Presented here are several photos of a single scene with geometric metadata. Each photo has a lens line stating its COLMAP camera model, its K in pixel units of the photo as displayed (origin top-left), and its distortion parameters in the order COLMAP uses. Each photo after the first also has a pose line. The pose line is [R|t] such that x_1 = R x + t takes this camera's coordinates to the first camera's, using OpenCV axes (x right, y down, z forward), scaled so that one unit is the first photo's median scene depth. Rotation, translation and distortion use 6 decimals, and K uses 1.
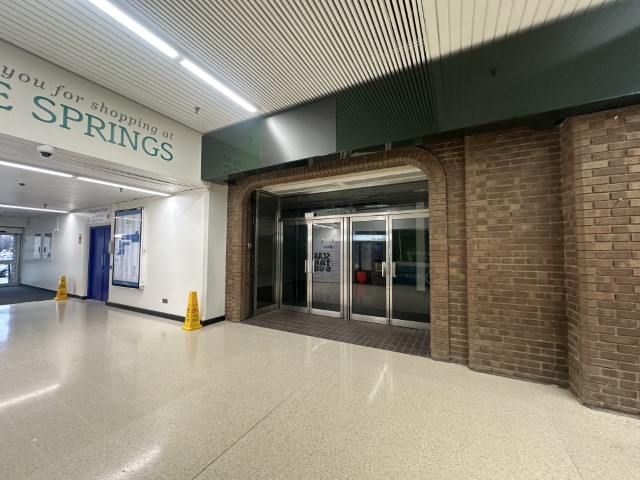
lens RADIAL K [[258.0, 0, 320.0], [0, 258.0, 240.0], [0, 0, 1]] dist [0.001360, -0.000259]
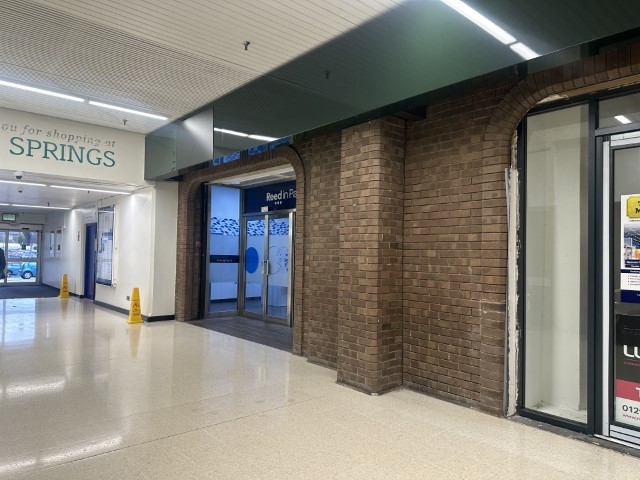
lens RADIAL K [[446.9, 0, 320.0], [0, 446.9, 240.0], [0, 0, 1]] dist [0.052039, -0.080568]
pose [[0.940067, -0.001055, -0.340989, 0.920955], [0.006132, 0.999886, 0.013810, -0.015370], [0.340935, -0.015073, 0.939966, -0.517580]]
